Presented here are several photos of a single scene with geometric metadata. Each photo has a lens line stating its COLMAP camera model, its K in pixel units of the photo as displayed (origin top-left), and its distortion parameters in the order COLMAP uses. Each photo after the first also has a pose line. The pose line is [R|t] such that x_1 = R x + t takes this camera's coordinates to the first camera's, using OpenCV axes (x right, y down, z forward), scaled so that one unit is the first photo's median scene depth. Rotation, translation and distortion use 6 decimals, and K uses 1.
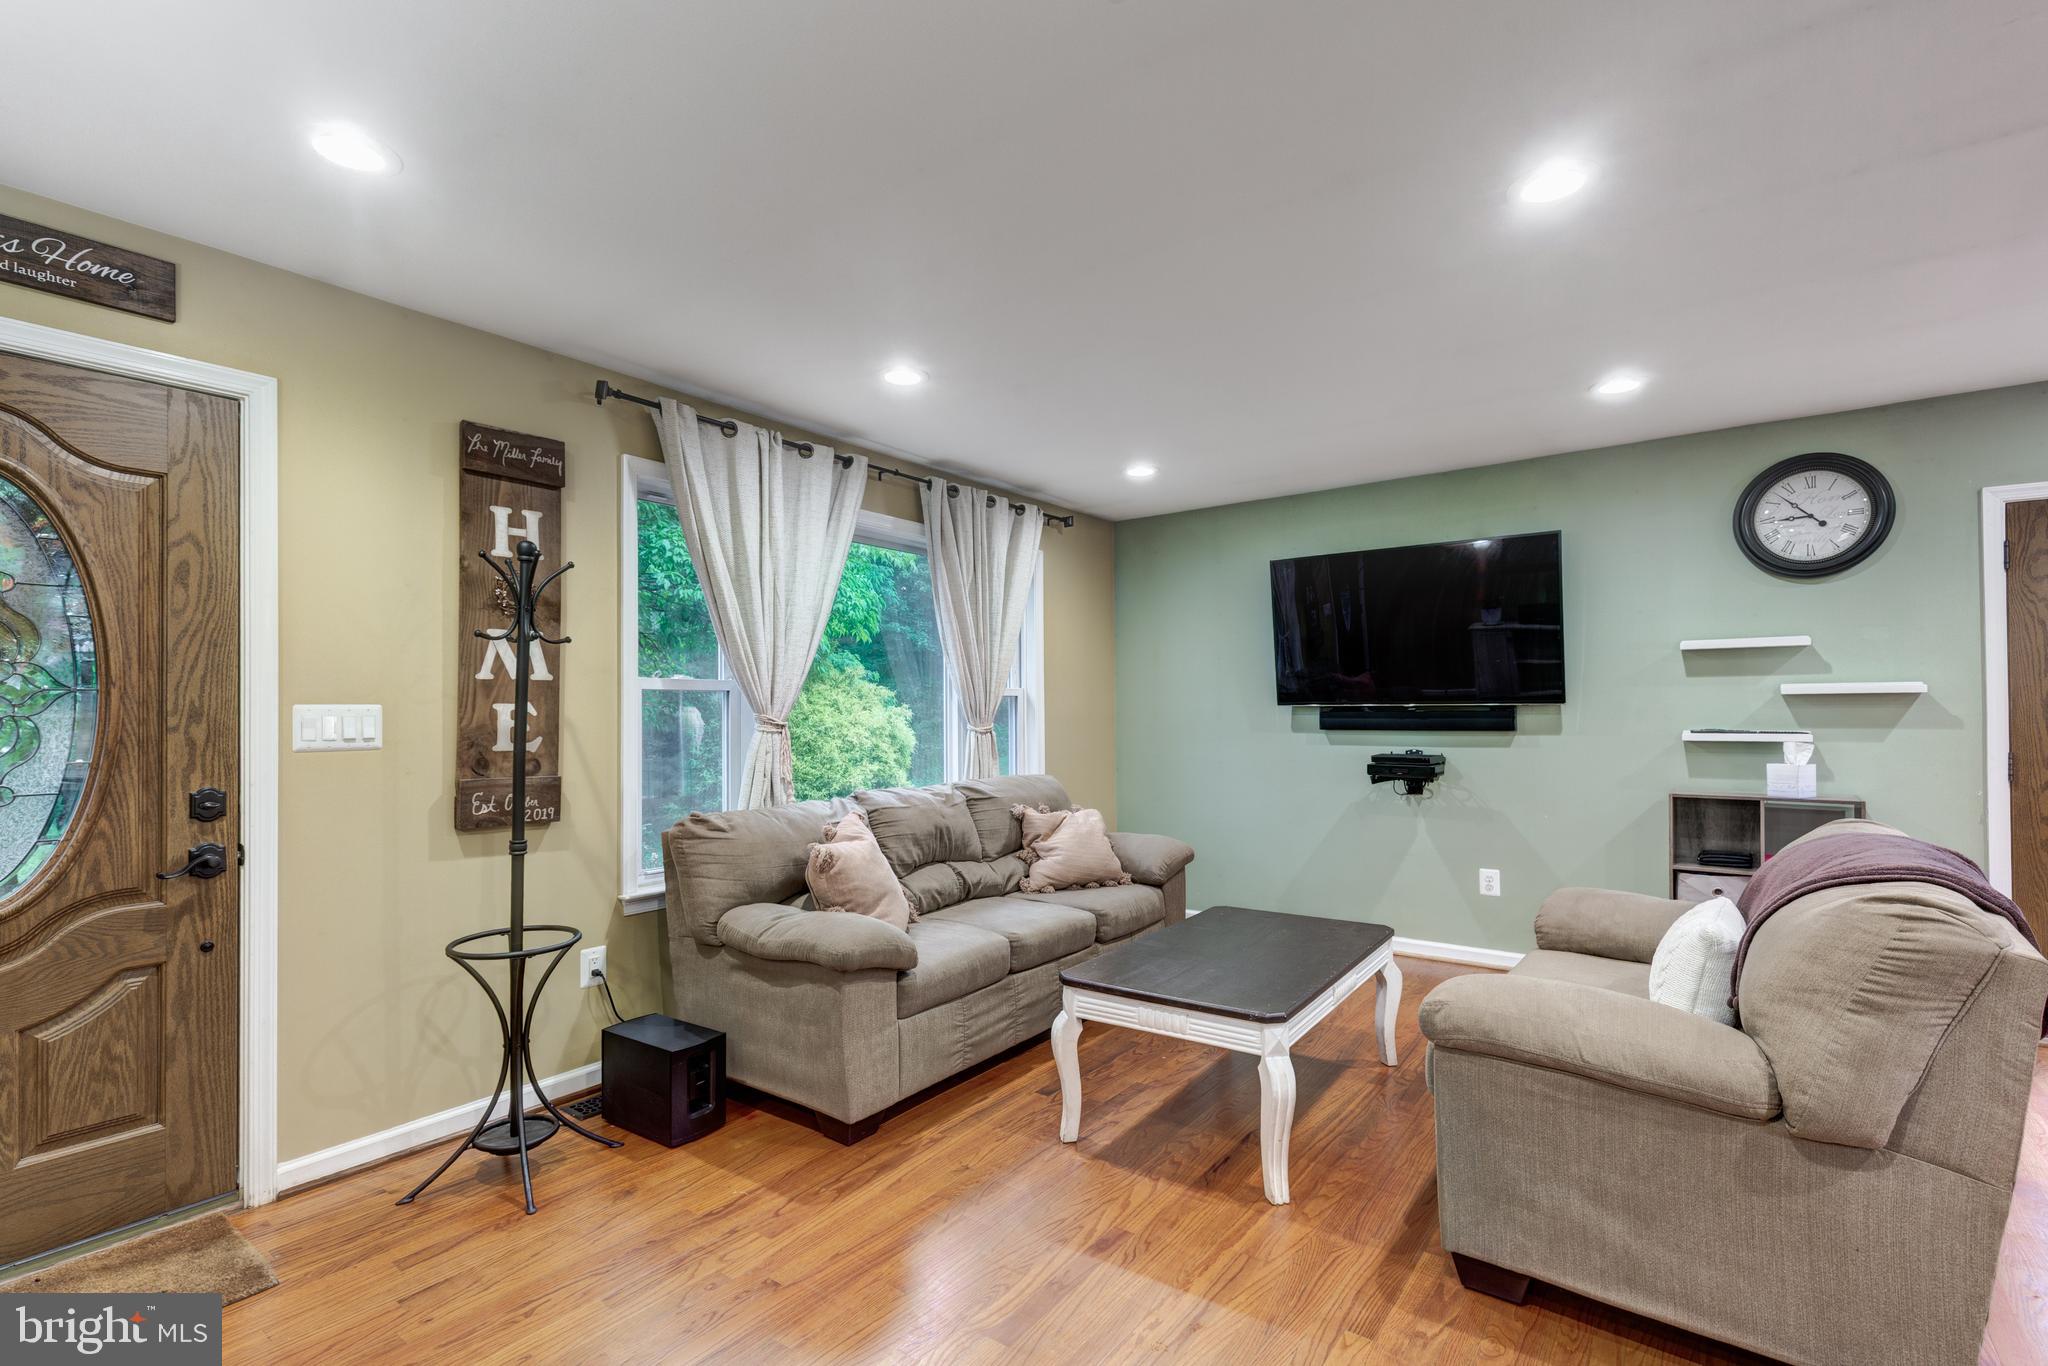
lens RADIAL K [[936.0, 0, 1008.4], [0, 936.0, 704.1], [0, 0, 1]] dist [0.005277, -0.000786]
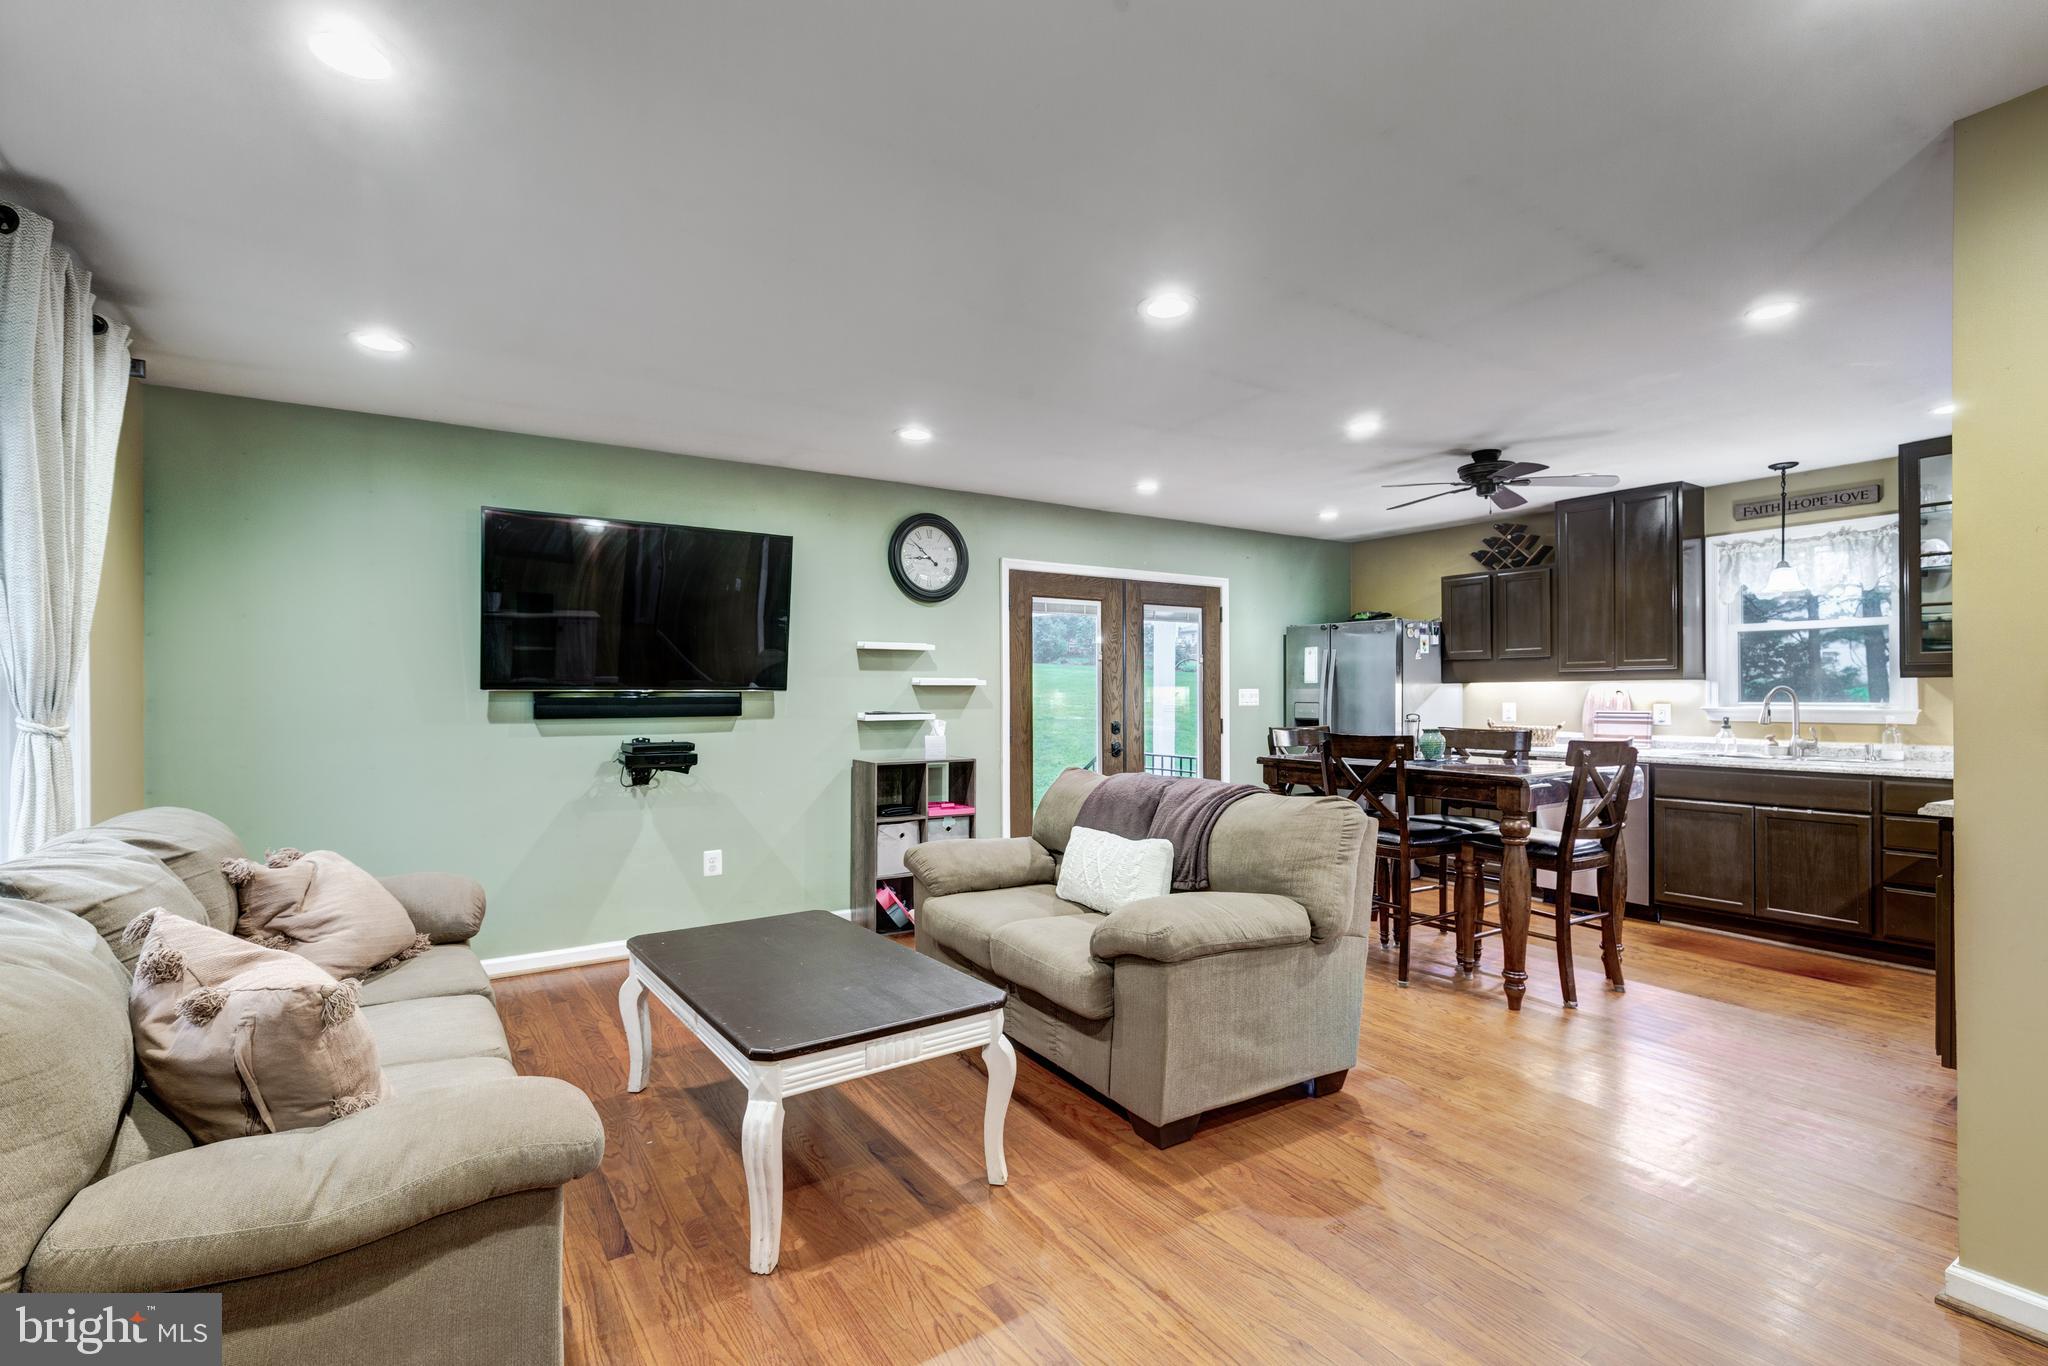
lens RADIAL K [[936.0, 0, 1028.4], [0, 936.0, 690.9], [0, 0, 1]] dist [0.005277, -0.000786]
pose [[0.336470, 0.008168, 0.941659, -0.512251], [-0.007350, 0.999955, -0.006048, 0.006524], [-0.941666, -0.004886, 0.336514, 0.494488]]
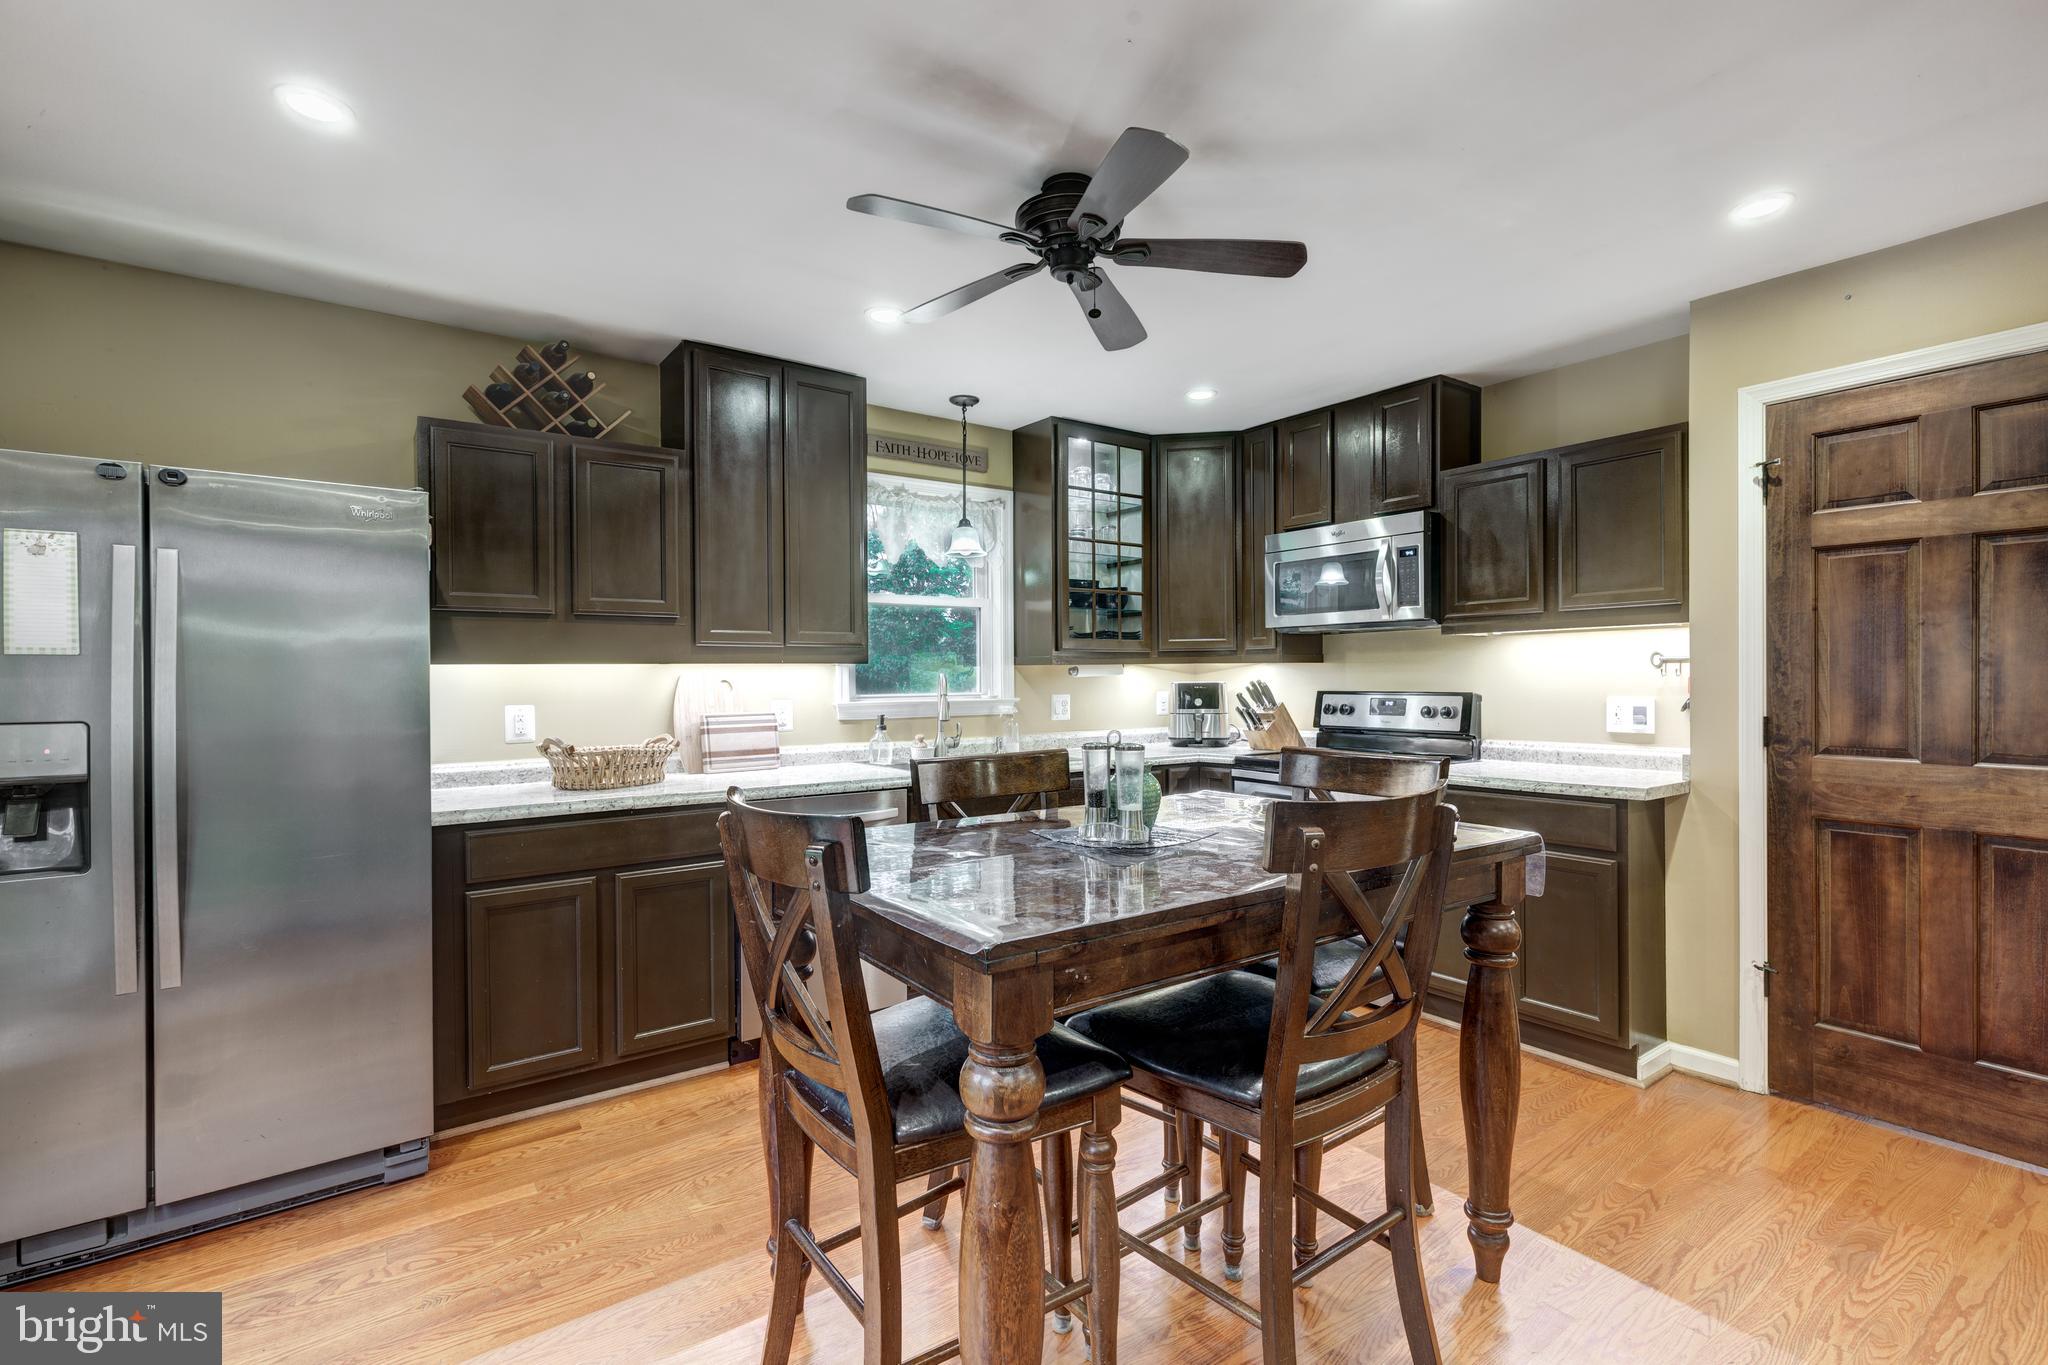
lens RADIAL K [[936.0, 0, 1016.5], [0, 936.0, 682.1], [0, 0, 1]] dist [0.005277, -0.000786]
pose [[-0.954721, 0.013390, 0.297200, 0.976865], [0.012695, 0.999910, -0.004268, -0.001908], [-0.297230, -0.000302, -0.954806, 1.029812]]
